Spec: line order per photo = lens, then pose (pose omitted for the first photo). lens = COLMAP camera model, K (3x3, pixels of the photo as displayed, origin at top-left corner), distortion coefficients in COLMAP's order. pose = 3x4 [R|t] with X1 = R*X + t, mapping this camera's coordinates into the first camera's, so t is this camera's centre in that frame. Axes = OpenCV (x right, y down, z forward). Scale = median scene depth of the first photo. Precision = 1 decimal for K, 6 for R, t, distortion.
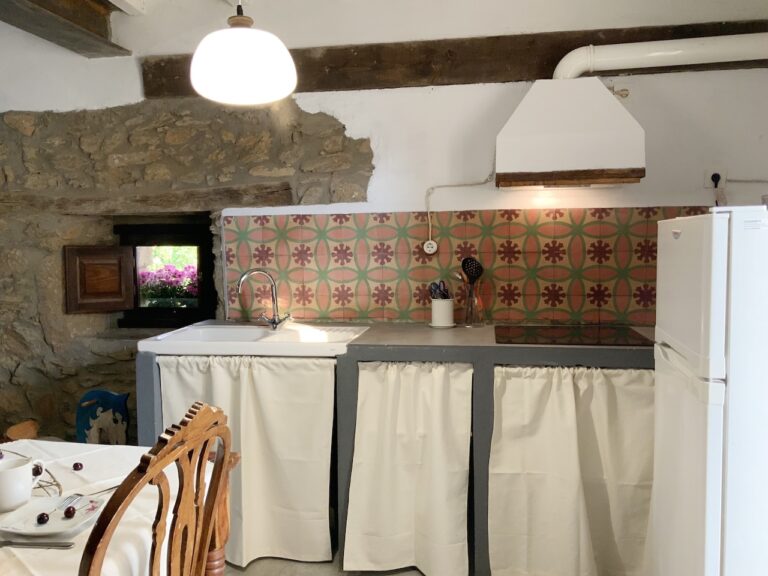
lens RADIAL K [[656.1, 0, 381.6], [0, 656.1, 285.3], [0, 0, 1]] dist [0.090747, -0.165086]
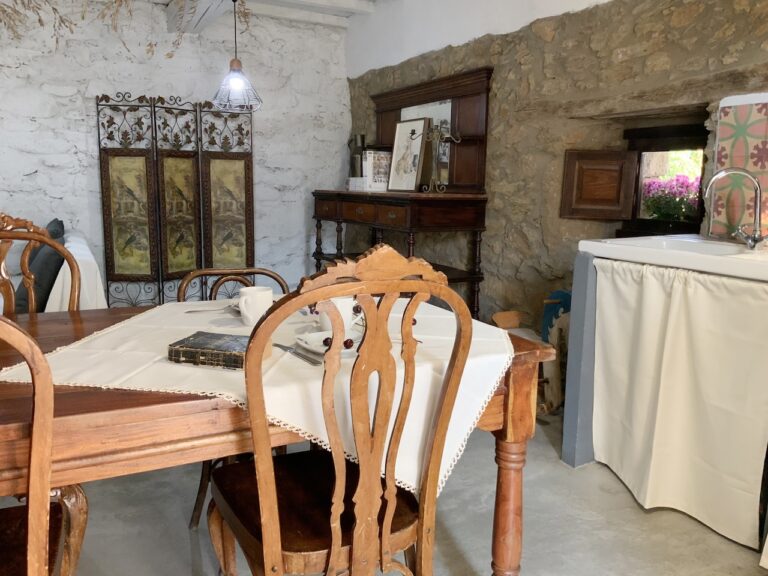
lens RADIAL K [[656.1, 0, 381.6], [0, 656.1, 285.3], [0, 0, 1]] dist [0.090747, -0.165086]
pose [[0.602393, 0.145345, -0.784855, 0.179368], [-0.080191, 0.989327, 0.121662, 0.045894], [0.794161, -0.010351, 0.607619, 0.161822]]
